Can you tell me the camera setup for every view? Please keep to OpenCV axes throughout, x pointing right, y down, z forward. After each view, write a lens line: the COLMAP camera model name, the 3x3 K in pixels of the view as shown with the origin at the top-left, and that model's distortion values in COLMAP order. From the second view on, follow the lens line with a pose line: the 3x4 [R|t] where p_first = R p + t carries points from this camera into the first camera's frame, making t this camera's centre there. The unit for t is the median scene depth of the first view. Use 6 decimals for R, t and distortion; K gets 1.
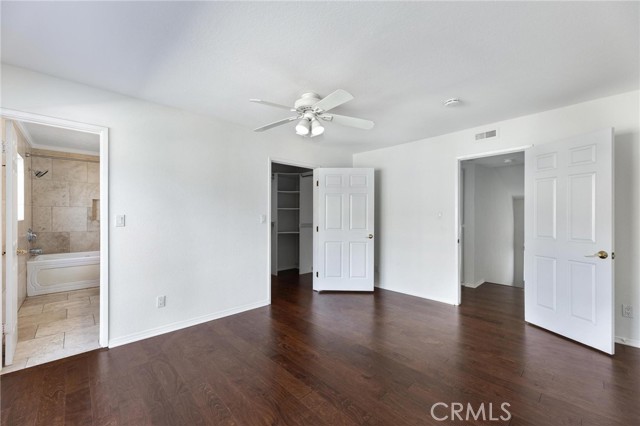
lens RADIAL K [[256.4, 0, 320.7], [0, 256.4, 214.9], [0, 0, 1]] dist [0.000869, -0.000093]
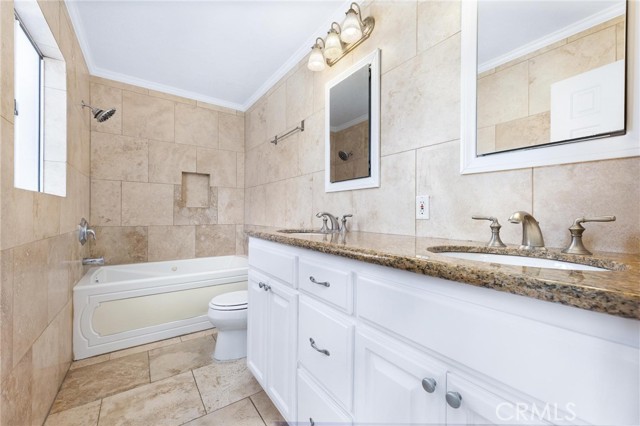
lens RADIAL K [[256.4, 0, 321.4], [0, 256.4, 214.3], [0, 0, 1]] dist [0.000869, -0.000093]
pose [[0.988262, 0.009598, -0.152465, -0.513490], [-0.009113, 0.999951, 0.003881, 0.033941], [0.152495, -0.002446, 0.988301, 0.497852]]
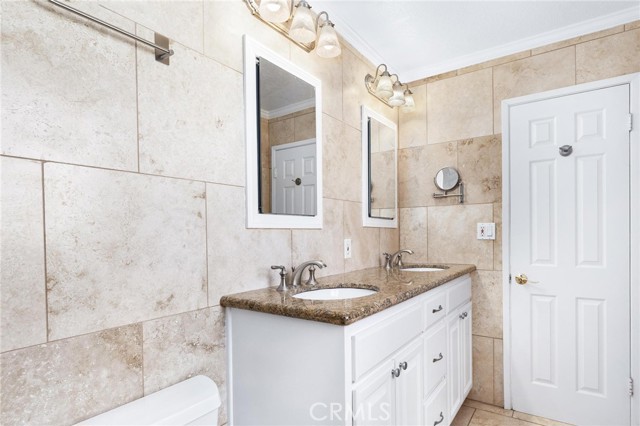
lens RADIAL K [[344.3, 0, 332.2], [0, 344.3, 244.0], [0, 0, 1]] dist [0.004717, 0.000856]
pose [[-0.202742, -0.023008, 0.978962, -0.895212], [0.014781, 0.999538, 0.026552, 0.007769], [-0.979121, 0.019853, -0.202308, 0.896857]]
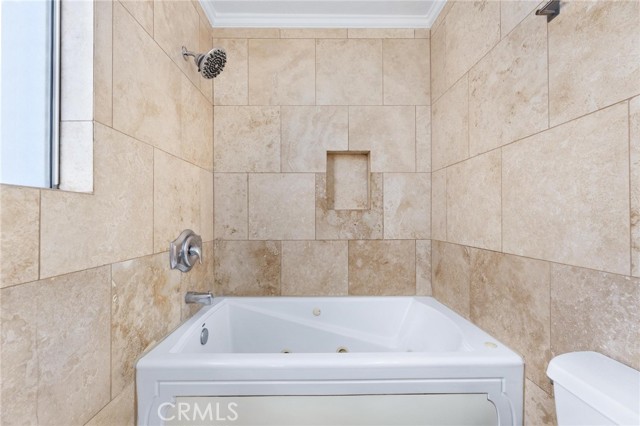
lens RADIAL K [[256.4, 0, 317.8], [0, 256.4, 214.0], [0, 0, 1]] dist [0.000869, -0.000093]
pose [[0.726538, -0.008226, -0.687077, -0.697455], [0.002812, 0.999956, -0.008998, 0.031662], [0.687120, 0.004605, 0.726529, 0.782473]]
